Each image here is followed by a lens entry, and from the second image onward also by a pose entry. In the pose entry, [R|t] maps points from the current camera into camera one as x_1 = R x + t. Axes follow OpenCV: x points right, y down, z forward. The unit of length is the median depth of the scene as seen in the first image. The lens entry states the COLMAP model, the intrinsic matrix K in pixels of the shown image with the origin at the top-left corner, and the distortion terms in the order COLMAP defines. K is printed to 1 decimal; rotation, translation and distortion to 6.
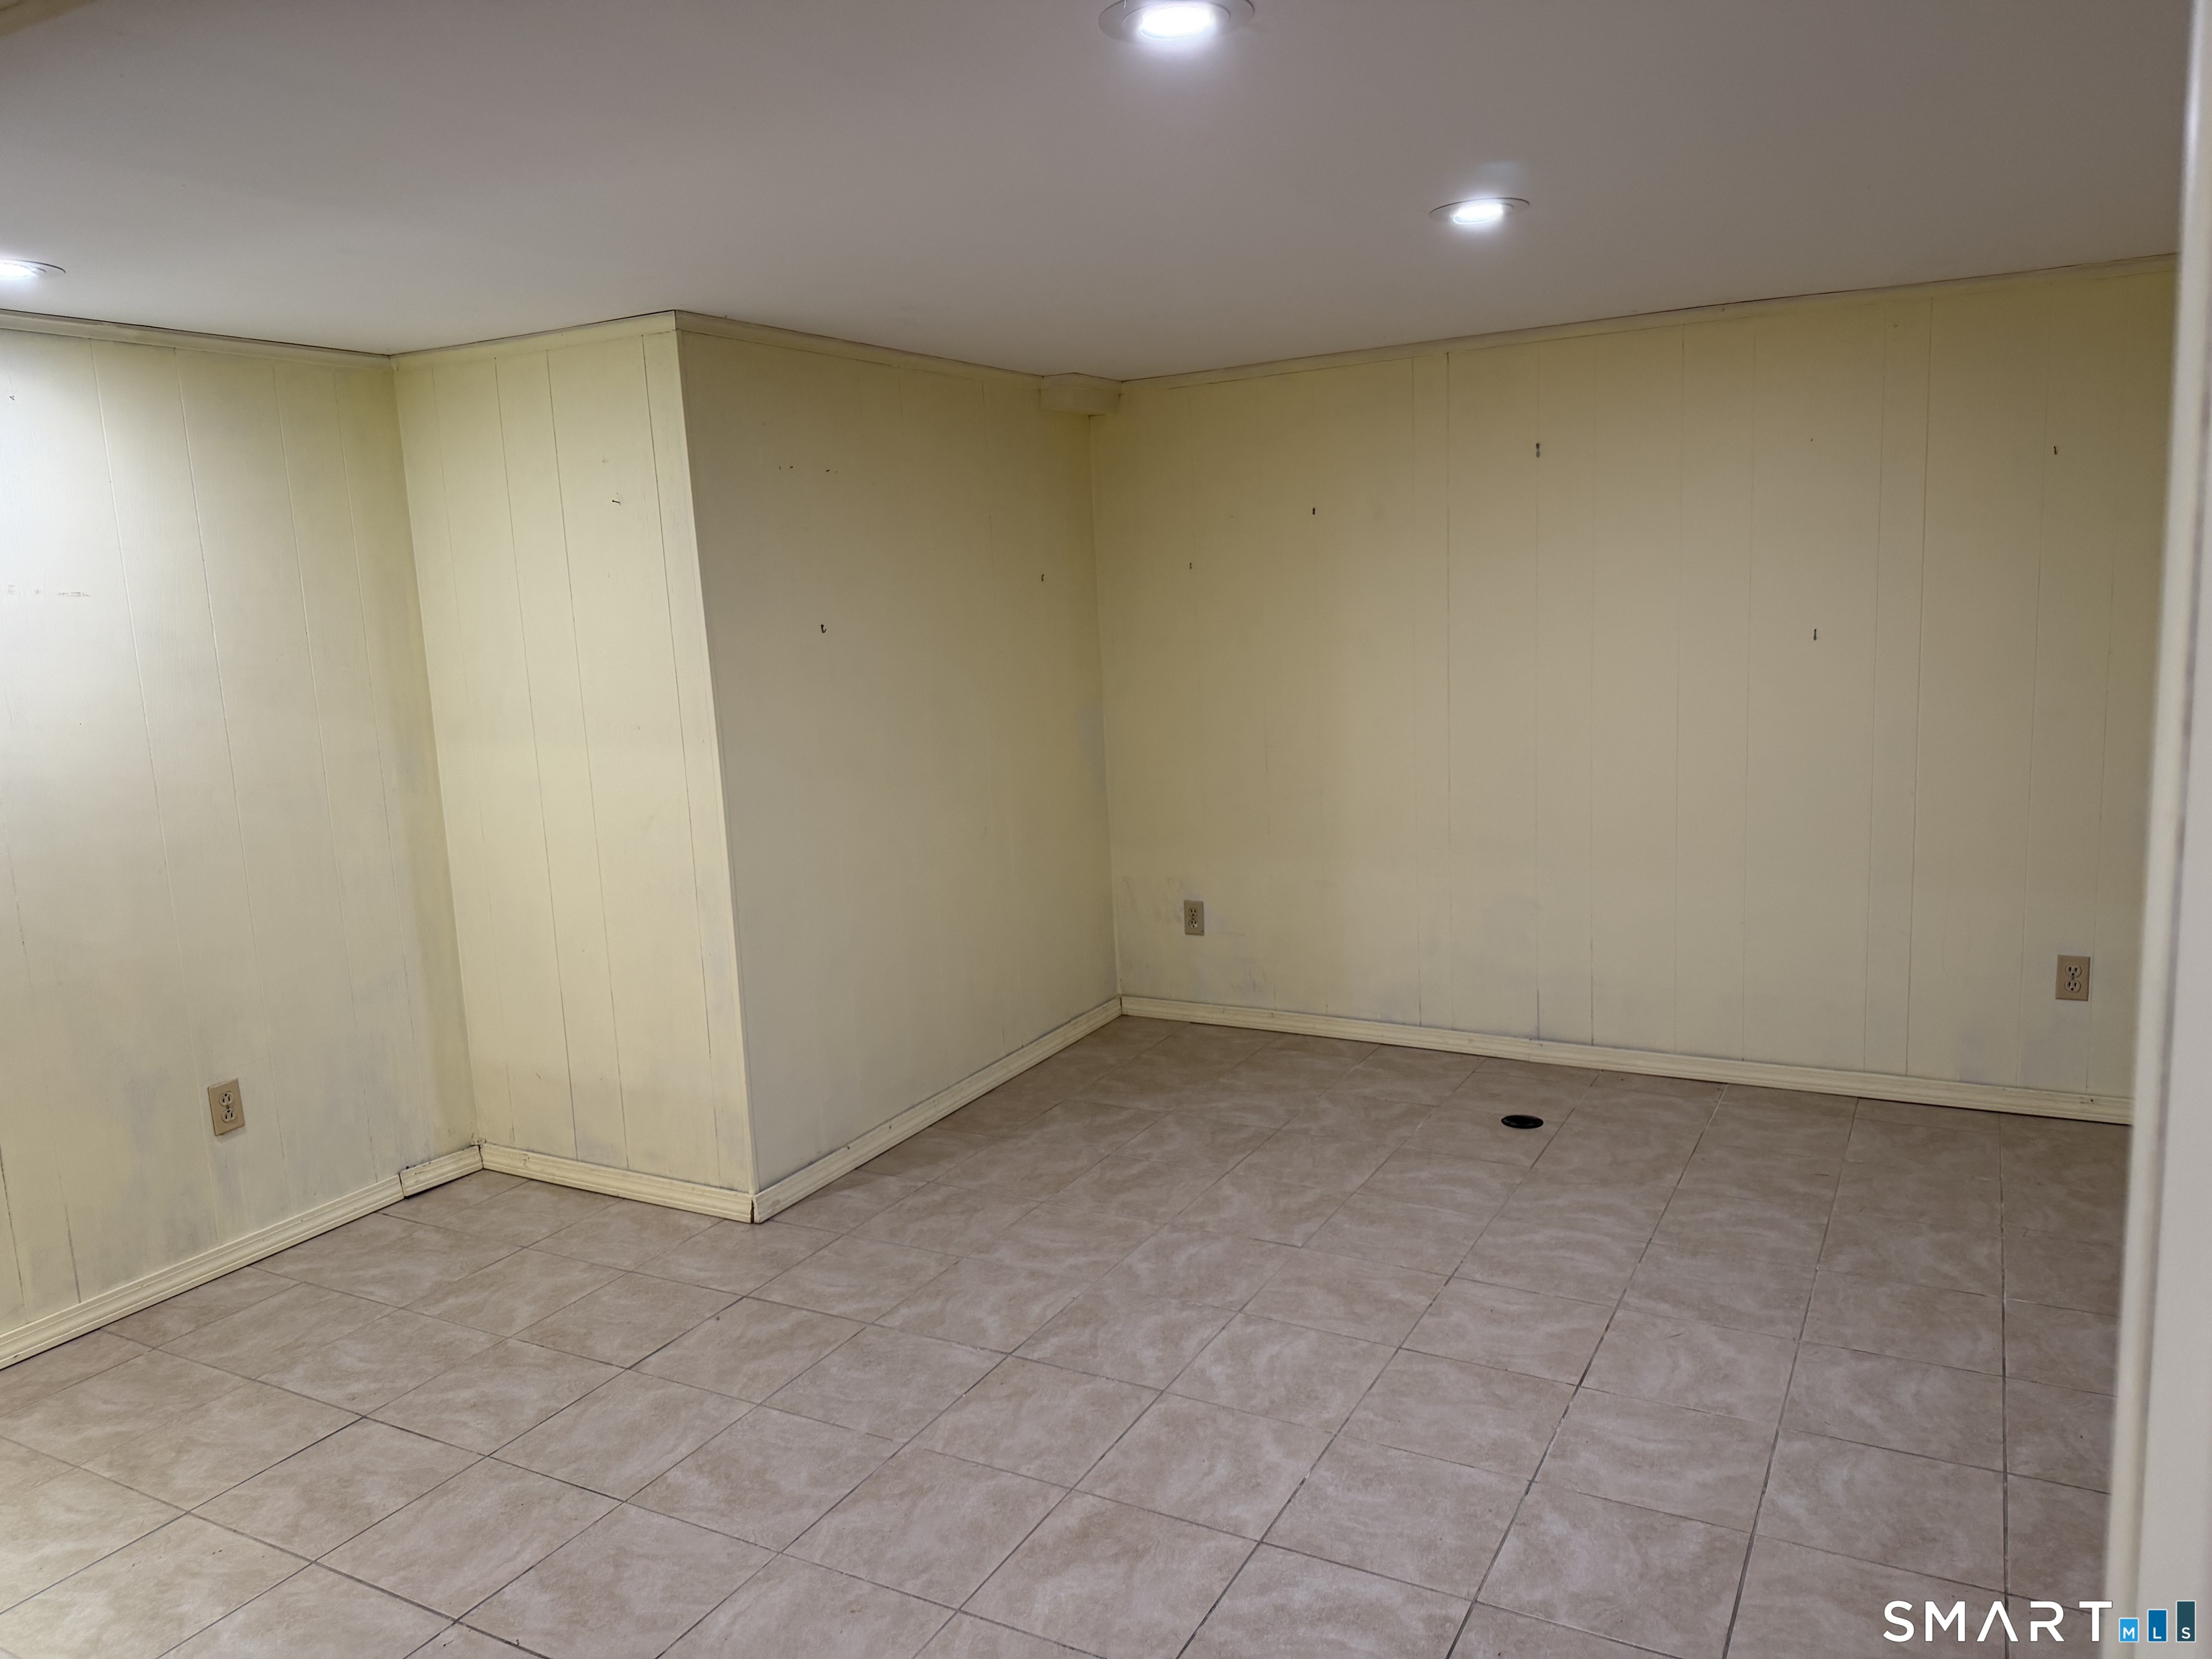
lens RADIAL K [[1577.6, 0, 1104.0], [0, 1577.6, 830.1], [0, 0, 1]] dist [0.044922, -0.039148]
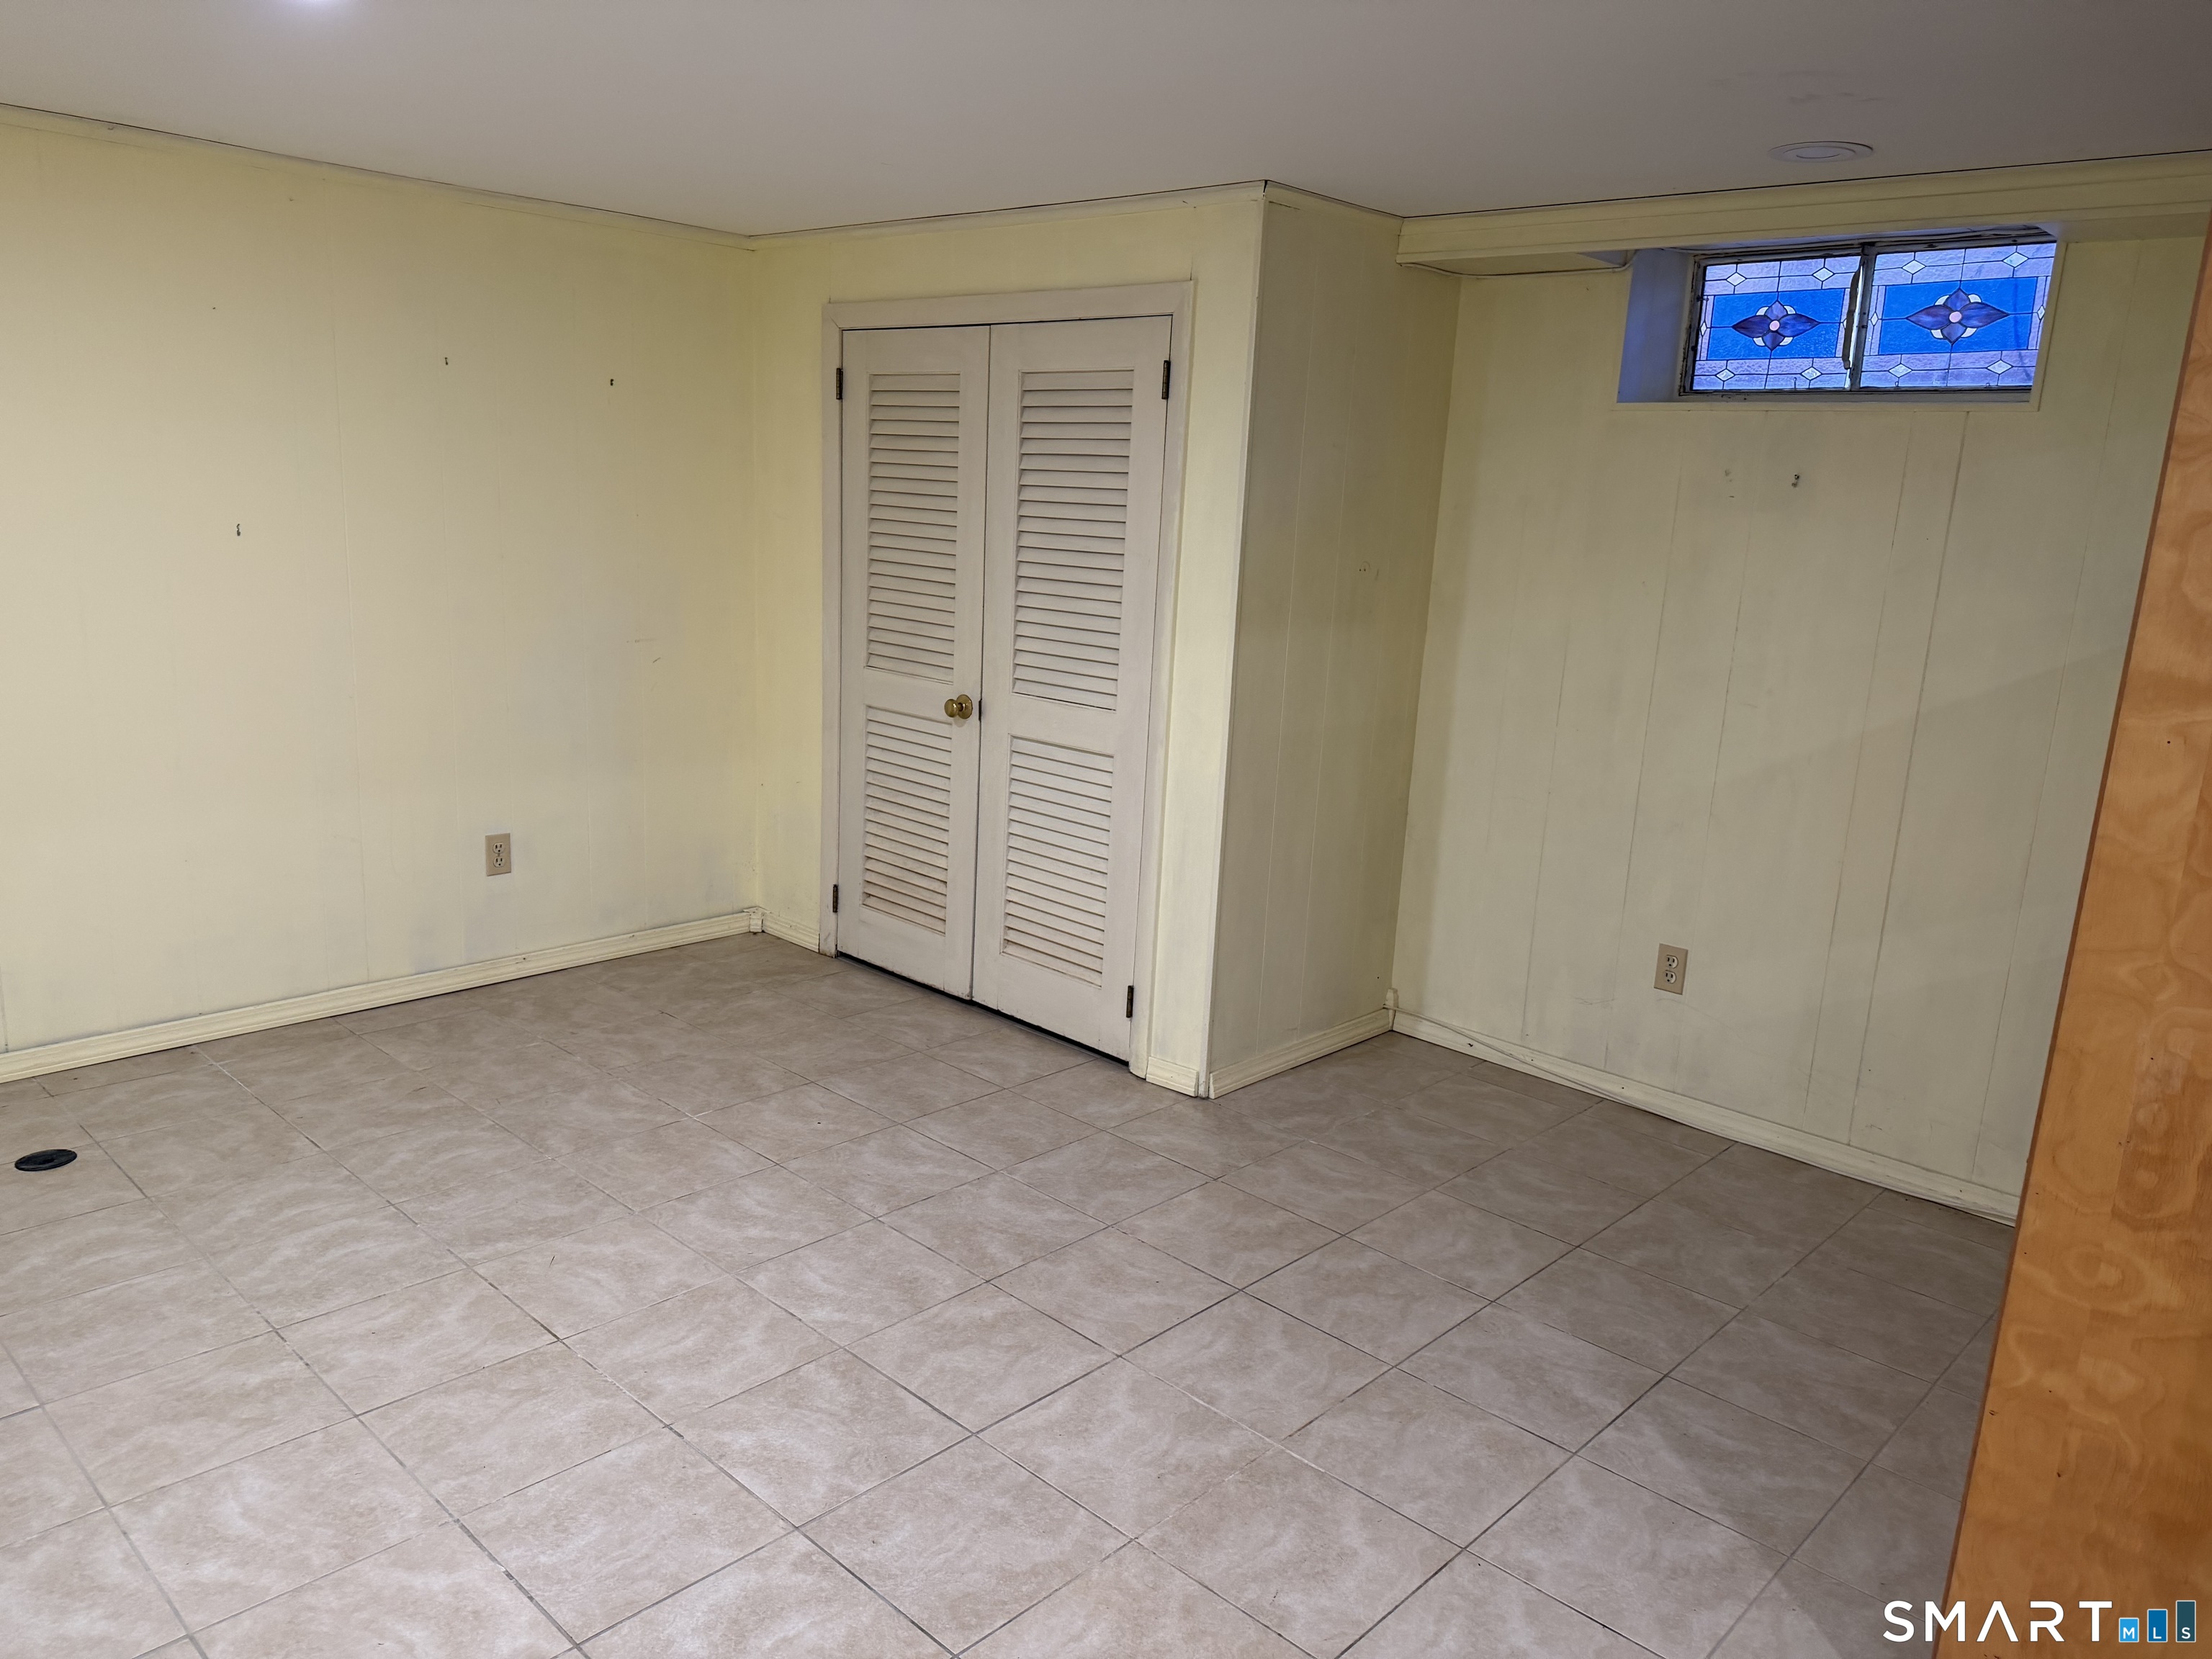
lens RADIAL K [[1577.6, 0, 1100.0], [0, 1577.6, 834.1], [0, 0, 1]] dist [0.044922, -0.039148]
pose [[0.255536, -0.151314, 0.954885, -0.411712], [0.095009, 0.986826, 0.130950, -0.031343], [-0.962120, 0.057260, 0.266546, 0.379367]]
